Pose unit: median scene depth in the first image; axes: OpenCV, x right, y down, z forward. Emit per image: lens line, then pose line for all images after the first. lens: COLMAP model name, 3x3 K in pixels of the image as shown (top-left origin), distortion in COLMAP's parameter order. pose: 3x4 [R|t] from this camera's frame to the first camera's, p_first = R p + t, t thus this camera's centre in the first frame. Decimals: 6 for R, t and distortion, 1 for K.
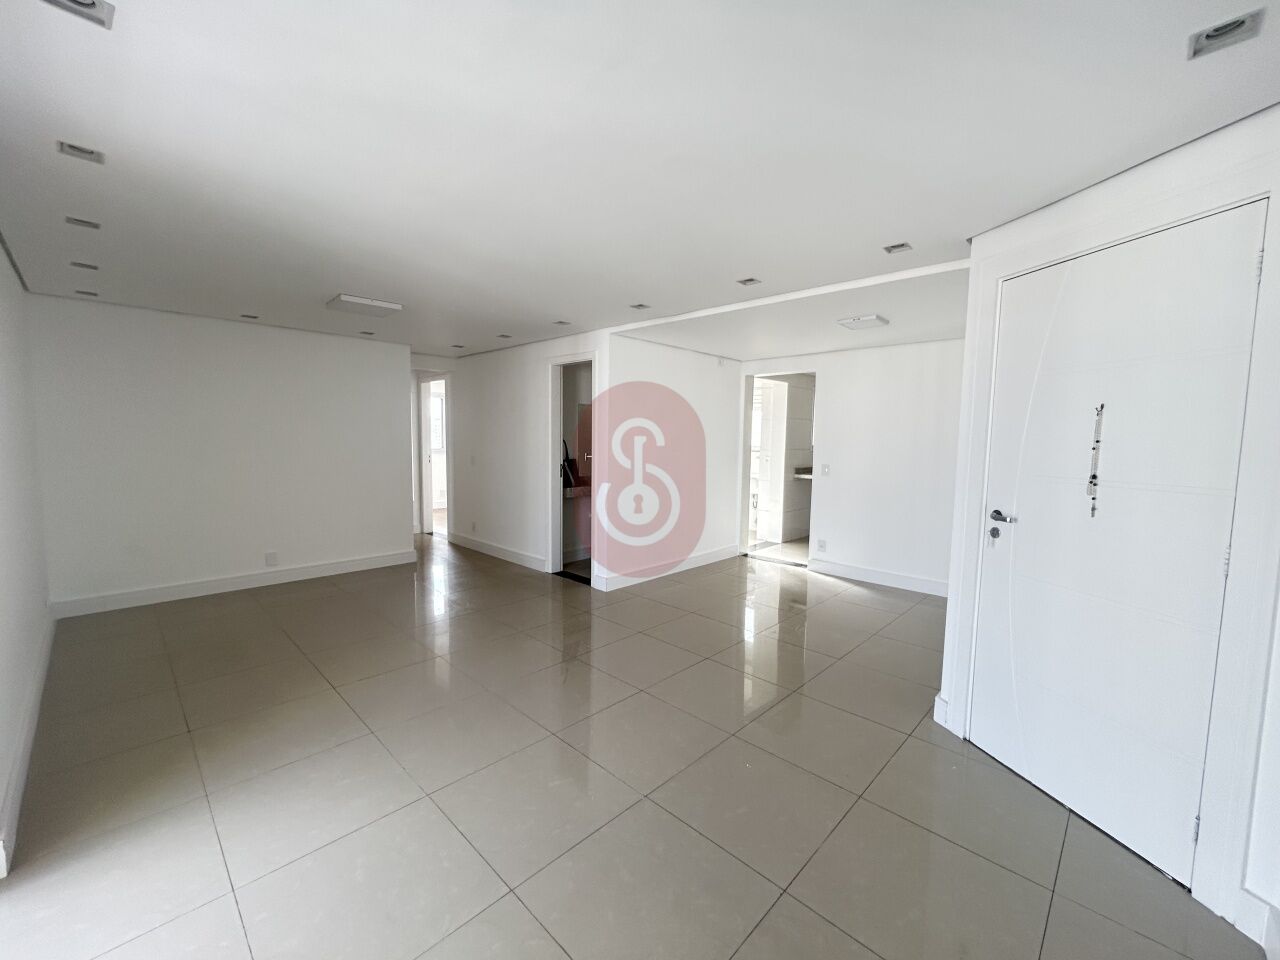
lens RADIAL K [[513.6, 0, 650.3], [0, 513.6, 483.2], [0, 0, 1]] dist [-0.000744, -0.000181]
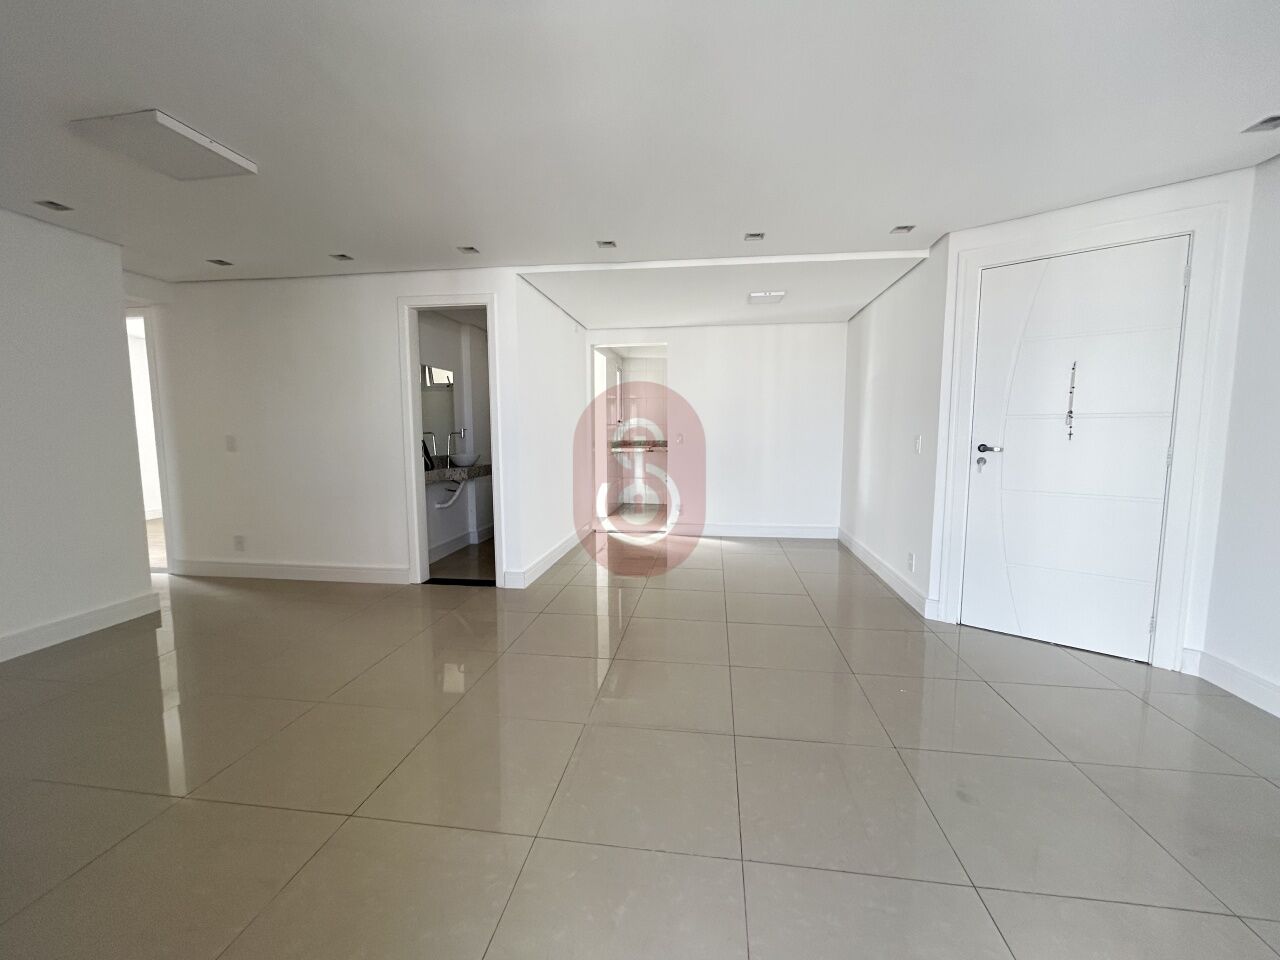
lens RADIAL K [[518.8, 0, 640.0], [0, 518.8, 480.0], [0, 0, 1]] dist [0.000573, 0.000210]
pose [[0.814733, -0.076002, 0.574834, -0.394716], [0.067287, 0.997067, 0.036460, 0.017389], [-0.575919, 0.008974, 0.817457, 0.200768]]
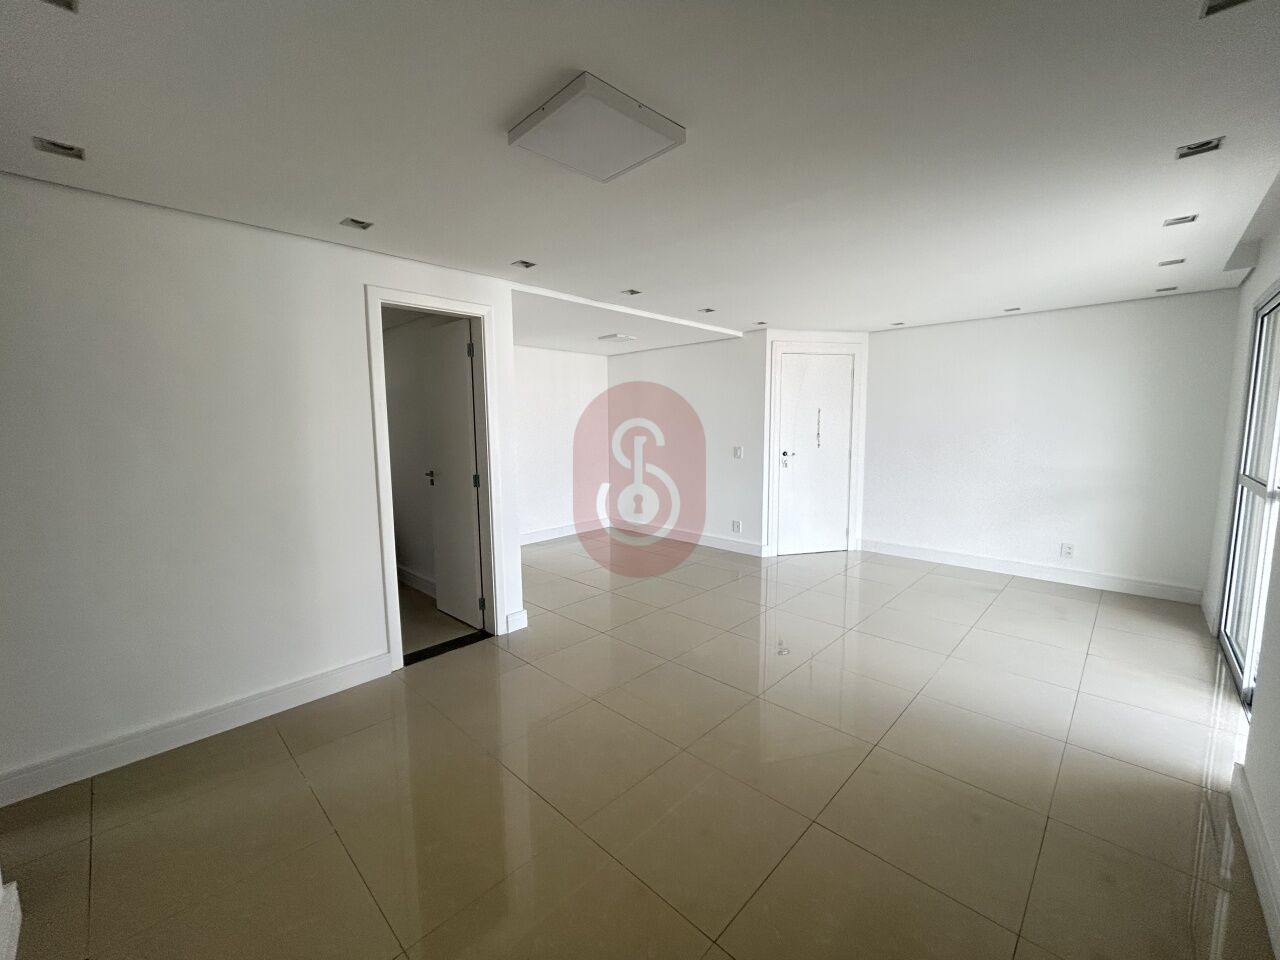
lens RADIAL K [[518.8, 0, 640.0], [0, 518.8, 480.0], [0, 0, 1]] dist [0.000573, 0.000210]
pose [[0.012871, -0.127431, 0.991764, -0.821706], [0.099043, 0.987131, 0.125551, -0.087717], [-0.995000, 0.096611, 0.025326, 0.775726]]
